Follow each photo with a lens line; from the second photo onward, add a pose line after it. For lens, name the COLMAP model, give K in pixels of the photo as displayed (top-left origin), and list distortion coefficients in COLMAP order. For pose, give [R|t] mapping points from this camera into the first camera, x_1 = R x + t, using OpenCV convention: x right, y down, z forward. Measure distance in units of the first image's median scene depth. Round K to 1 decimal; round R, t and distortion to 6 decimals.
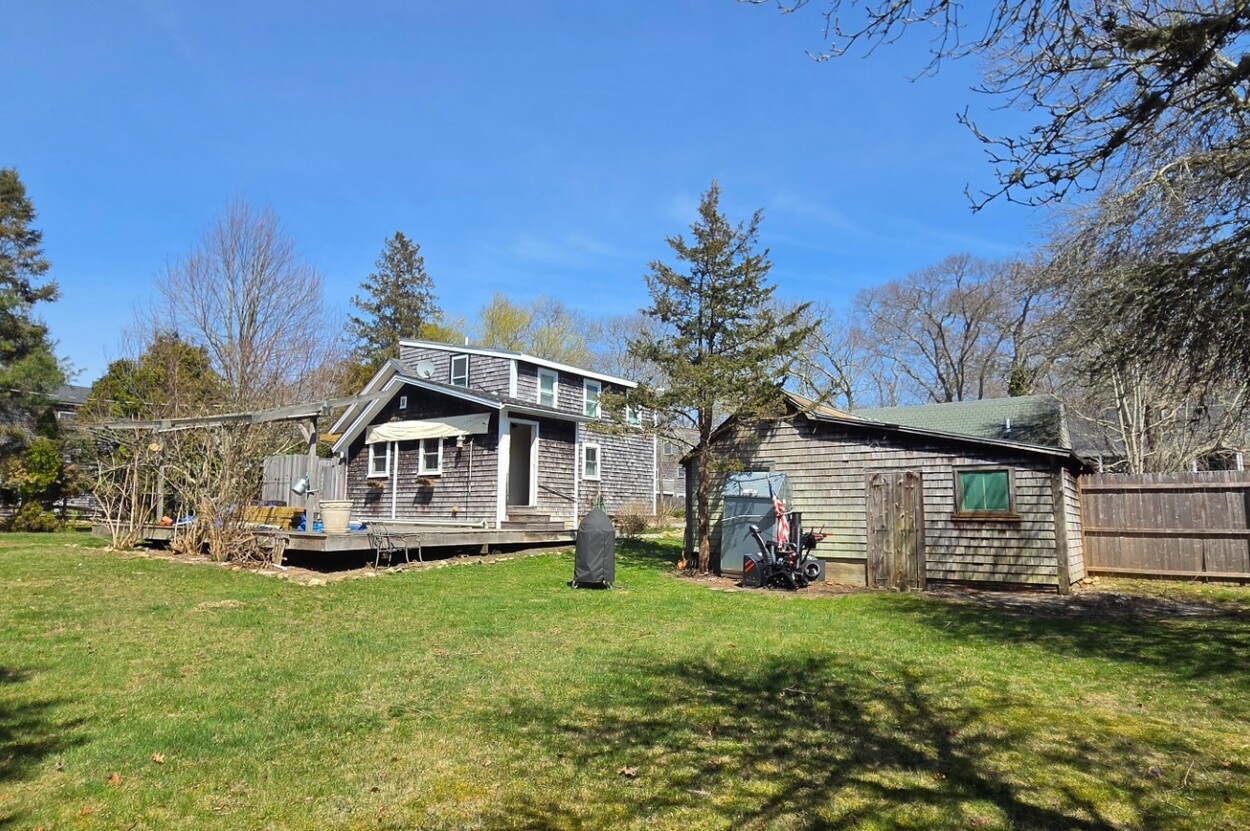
lens RADIAL K [[742.0, 0, 621.6], [0, 742.0, 426.3], [0, 0, 1]] dist [0.016461, 0.001520]
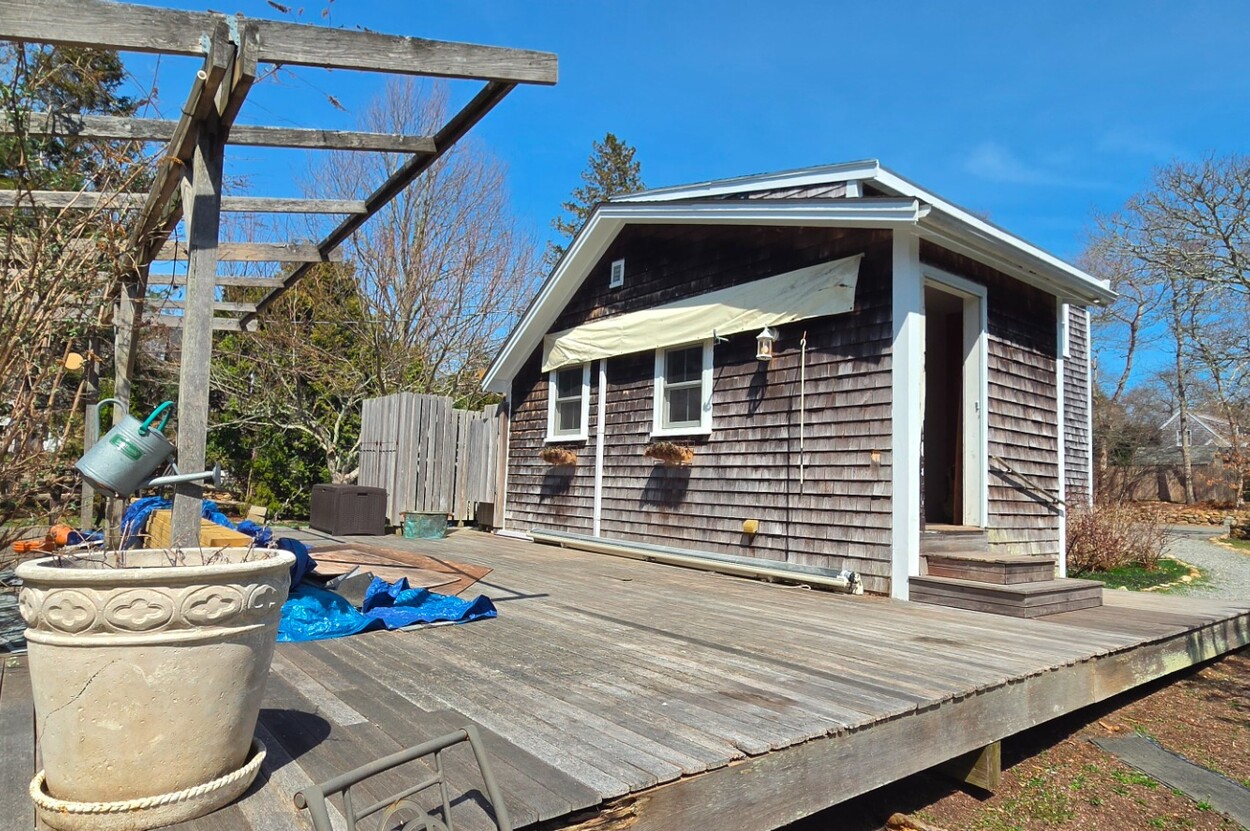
lens RADIAL K [[742.0, 0, 628.0], [0, 742.0, 417.2], [0, 0, 1]] dist [0.016461, 0.001520]
pose [[0.964238, 0.002481, -0.265028, -0.178358], [0.002032, 0.999858, 0.016753, 0.048405], [0.265032, -0.016692, 0.964095, 0.601486]]
